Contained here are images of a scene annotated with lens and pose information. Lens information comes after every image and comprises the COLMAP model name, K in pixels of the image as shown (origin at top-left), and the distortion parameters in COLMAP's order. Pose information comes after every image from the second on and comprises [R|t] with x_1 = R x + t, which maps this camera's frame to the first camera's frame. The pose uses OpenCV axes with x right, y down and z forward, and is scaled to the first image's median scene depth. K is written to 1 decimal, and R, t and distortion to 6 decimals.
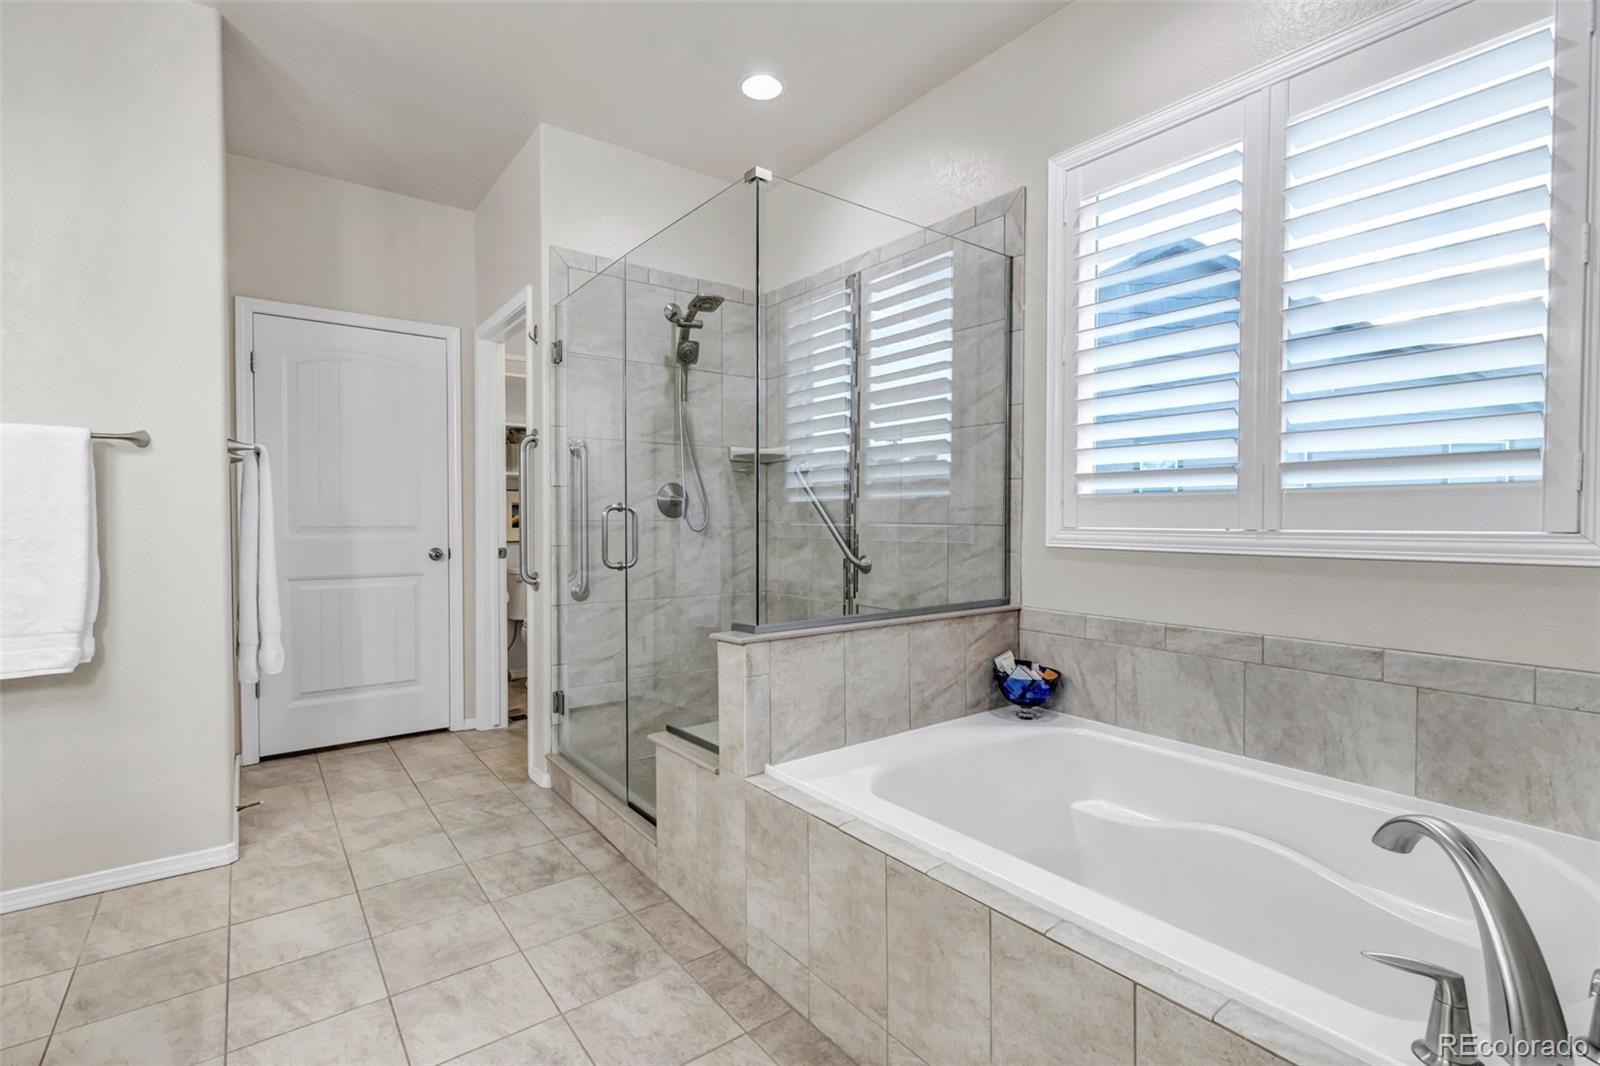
lens RADIAL K [[739.4, 0, 798.2], [0, 739.4, 534.2], [0, 0, 1]] dist [0.001968, 0.000062]
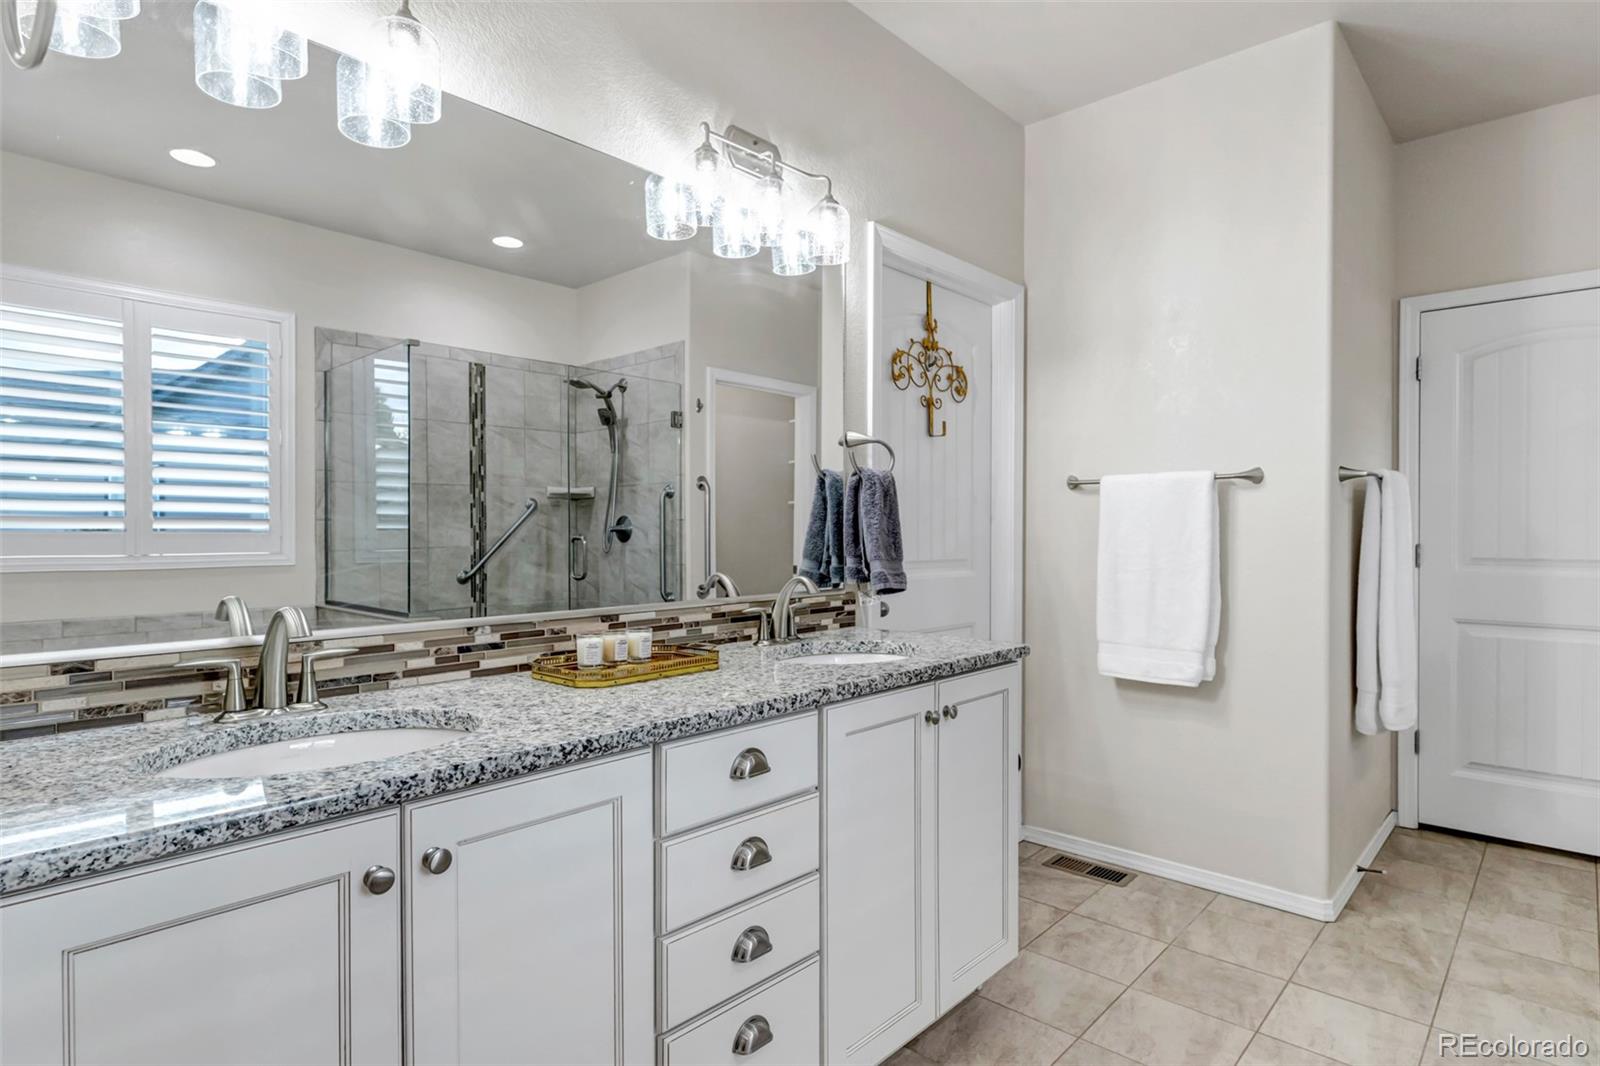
lens RADIAL K [[847.7, 0, 804.0], [0, 847.7, 535.6], [0, 0, 1]] dist [-0.000546, 0.000078]
pose [[0.178745, 0.002604, -0.983892, 0.139499], [-0.018719, 0.999824, -0.000754, -0.024553], [0.983717, 0.018552, 0.178763, 0.126786]]
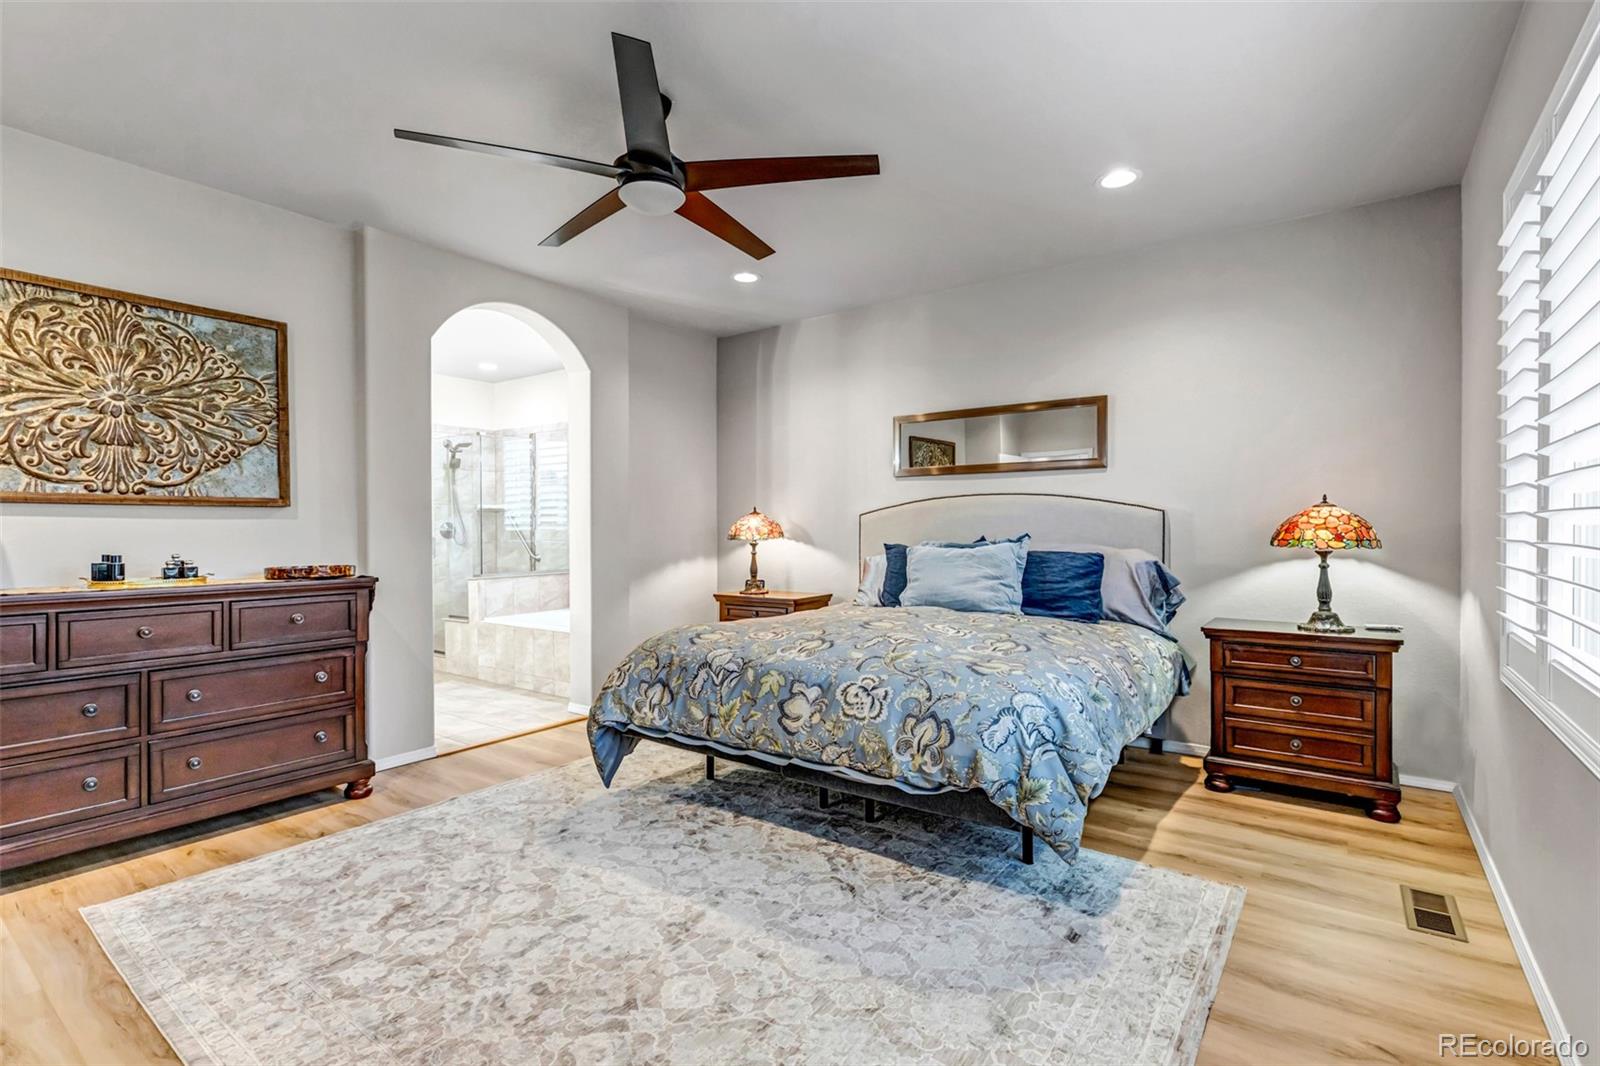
lens RADIAL K [[752.4, 0, 800.0], [0, 752.4, 533.0], [0, 0, 1]] dist [-0.024741, -0.000125]
pose [[0.956722, -0.006618, 0.290928, 0.210720], [0.011040, 0.999847, -0.013561, 0.003209], [-0.290794, 0.016186, 0.956649, -1.634999]]
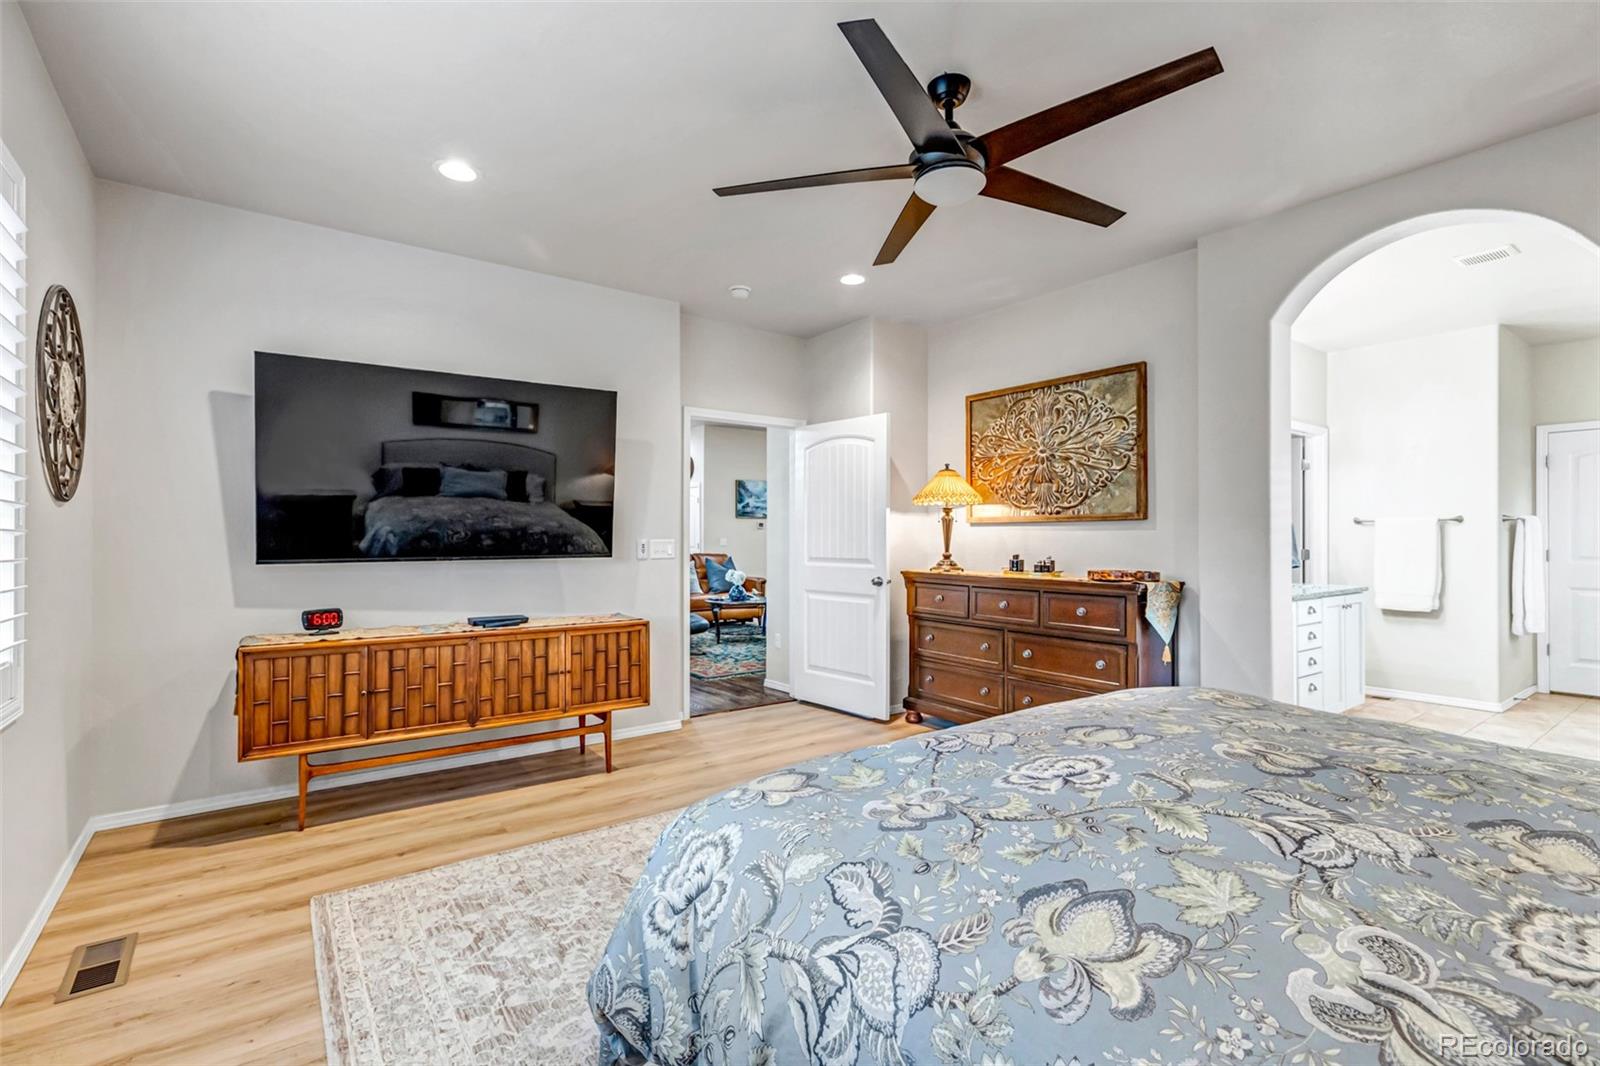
lens RADIAL K [[732.2, 0, 797.8], [0, 732.2, 534.8], [0, 0, 1]] dist [0.003522, 0.001061]
pose [[-0.009054, -0.008796, -0.999920, 1.172997], [-0.021648, 0.999729, -0.008599, -0.009651], [0.999725, 0.021568, -0.009242, -0.865627]]
